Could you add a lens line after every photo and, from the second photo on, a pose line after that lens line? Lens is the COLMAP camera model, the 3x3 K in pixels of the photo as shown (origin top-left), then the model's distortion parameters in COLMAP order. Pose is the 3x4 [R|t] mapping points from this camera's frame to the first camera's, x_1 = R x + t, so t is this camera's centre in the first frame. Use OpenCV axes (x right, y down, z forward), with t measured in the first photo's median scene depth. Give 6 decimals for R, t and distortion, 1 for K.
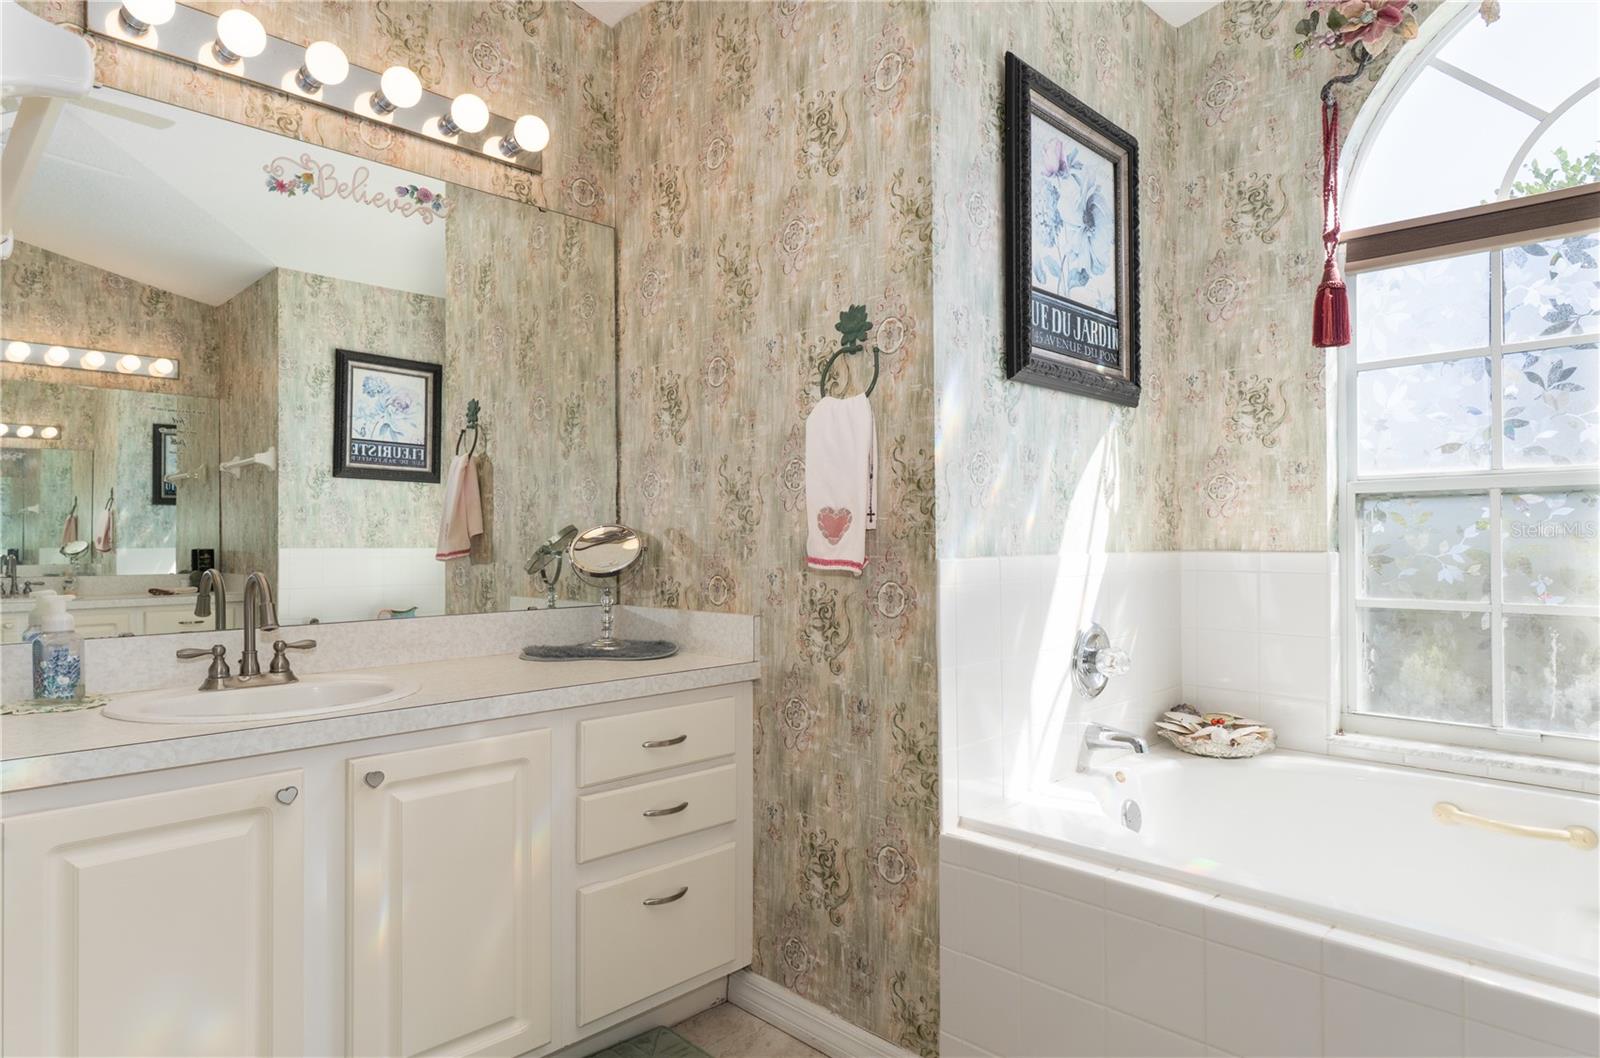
lens RADIAL K [[912.7, 0, 797.8], [0, 912.7, 535.6], [0, 0, 1]] dist [0.005546, -0.000029]
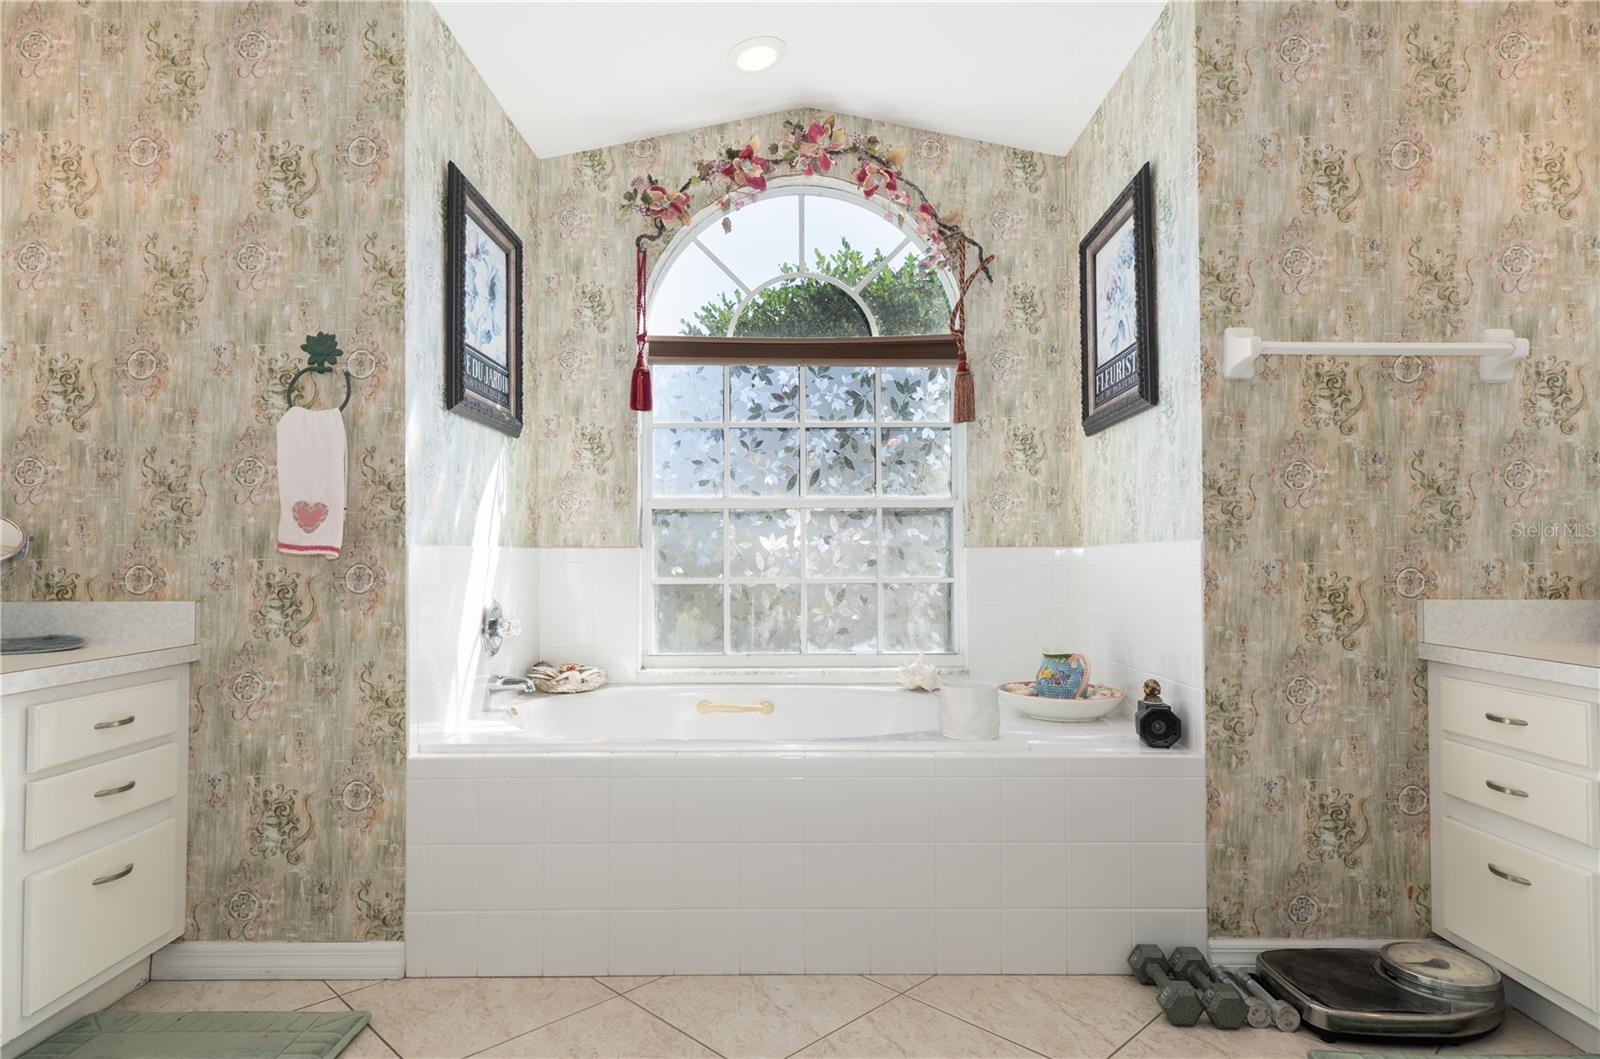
lens RADIAL K [[912.7, 0, 801.1], [0, 912.7, 533.1], [0, 0, 1]] dist [0.005546, -0.000029]
pose [[0.701947, 0.020362, 0.711939, -0.316683], [-0.003938, 0.999687, -0.024709, 0.032696], [-0.712219, 0.014541, 0.701807, -0.252830]]
